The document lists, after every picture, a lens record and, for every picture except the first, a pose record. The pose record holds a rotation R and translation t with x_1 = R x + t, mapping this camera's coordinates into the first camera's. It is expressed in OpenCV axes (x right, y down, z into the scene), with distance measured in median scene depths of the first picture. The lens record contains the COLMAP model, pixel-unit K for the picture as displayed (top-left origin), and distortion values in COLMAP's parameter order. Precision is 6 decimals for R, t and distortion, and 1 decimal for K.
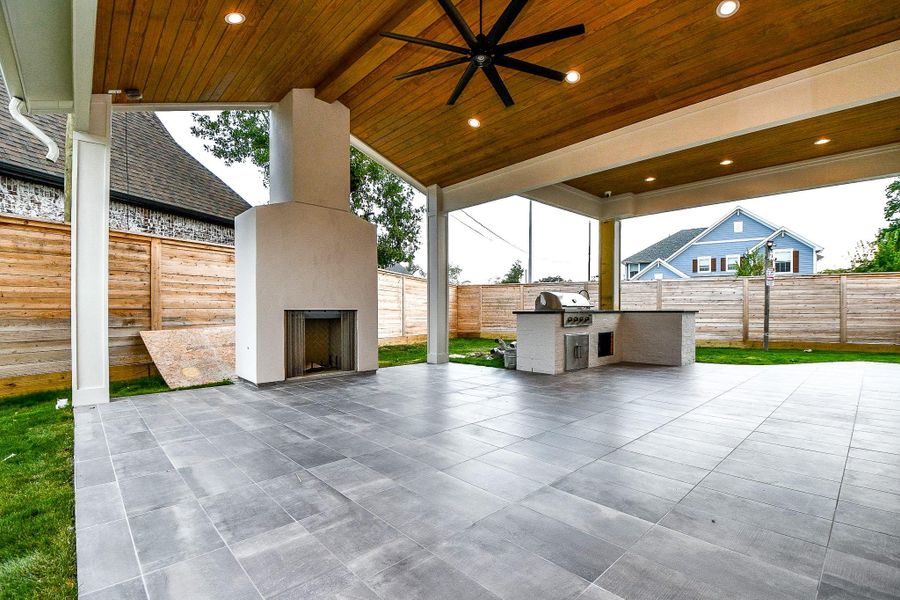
lens RADIAL K [[398.3, 0, 462.1], [0, 398.3, 302.4], [0, 0, 1]] dist [-0.017682, -0.010838]
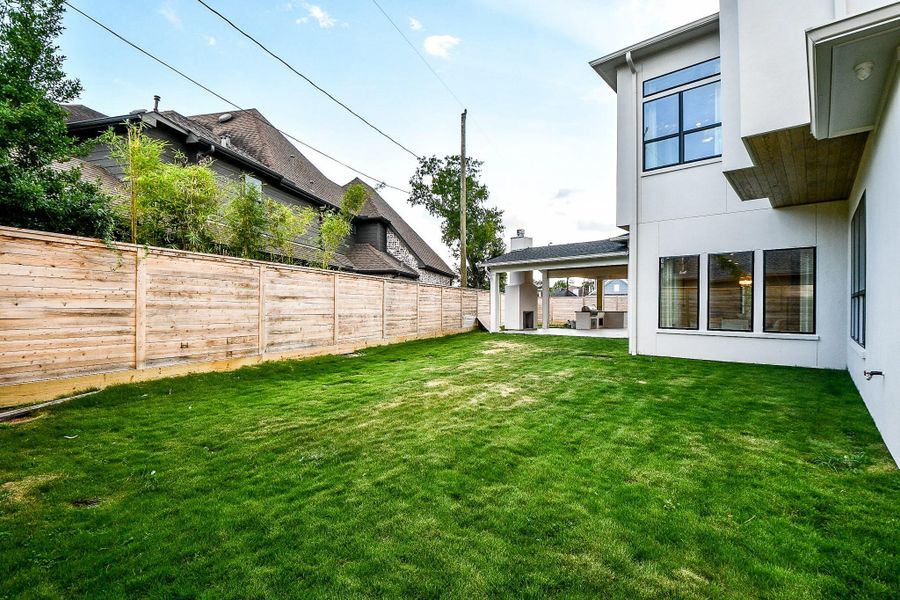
lens RADIAL K [[409.8, 0, 452.5], [0, 409.8, 306.3], [0, 0, 1]] dist [0.003894, -0.016931]
pose [[0.997225, -0.000224, 0.074442, -1.137249], [-0.000909, 0.999884, 0.015191, -0.071851], [-0.074437, -0.015217, 0.997110, -2.322665]]
